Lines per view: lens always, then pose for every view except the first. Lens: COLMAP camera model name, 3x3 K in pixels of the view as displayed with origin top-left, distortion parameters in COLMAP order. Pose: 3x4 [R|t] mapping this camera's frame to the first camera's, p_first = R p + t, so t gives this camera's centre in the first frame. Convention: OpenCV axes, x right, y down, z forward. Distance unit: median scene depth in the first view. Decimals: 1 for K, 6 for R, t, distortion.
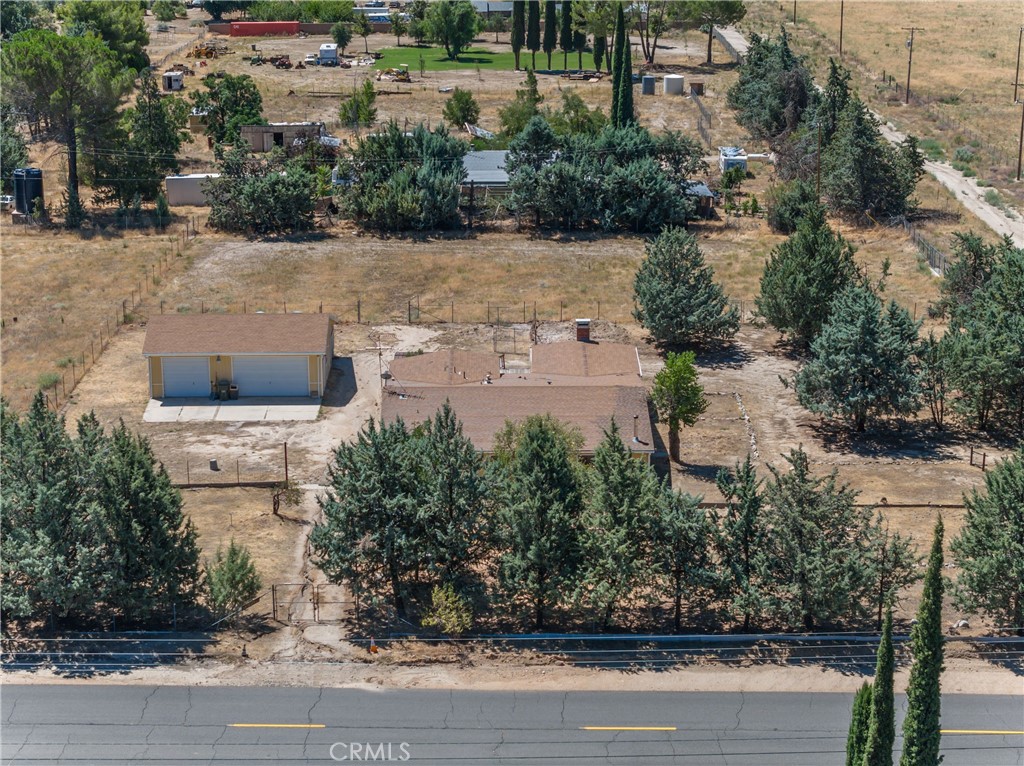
lens RADIAL K [[2005.9, 0, 511.5], [0, 2005.9, 383.4], [0, 0, 1]] dist [-0.036963, 0.000000]
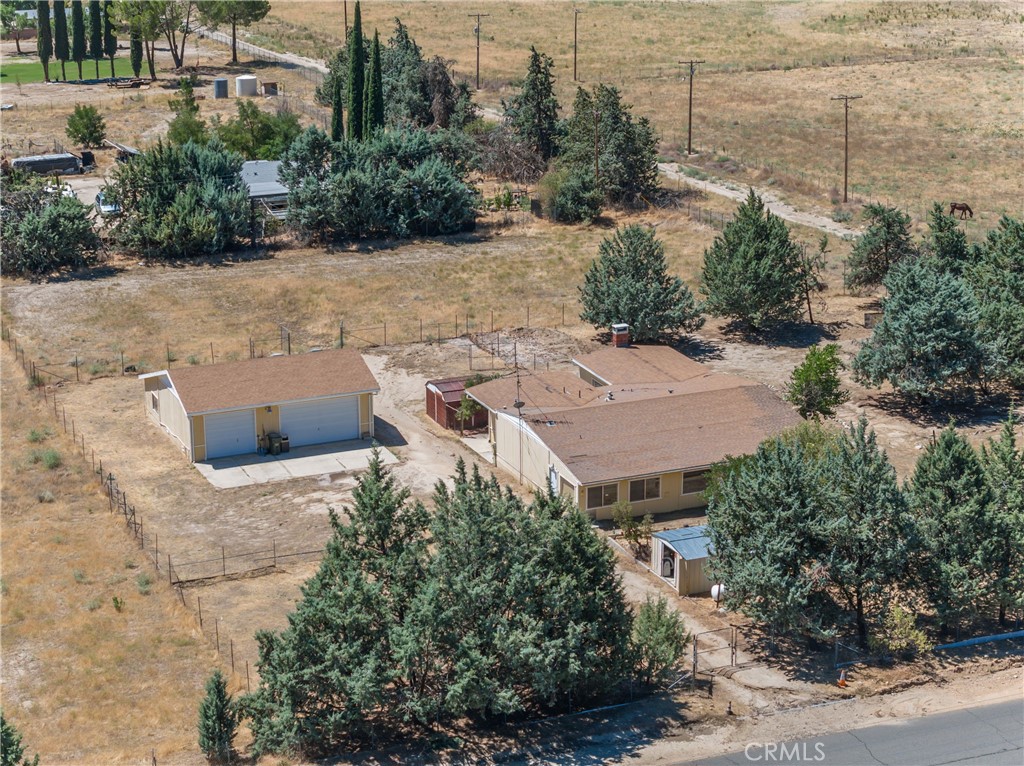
lens RADIAL K [[2005.9, 0, 511.7], [0, 2005.9, 382.6], [0, 0, 1]] dist [-0.036963, 0.000000]
pose [[0.927861, -0.114850, 0.354800, -0.256520], [0.113867, 0.993213, 0.023725, -0.023530], [-0.355117, 0.018387, 0.934641, 0.080594]]
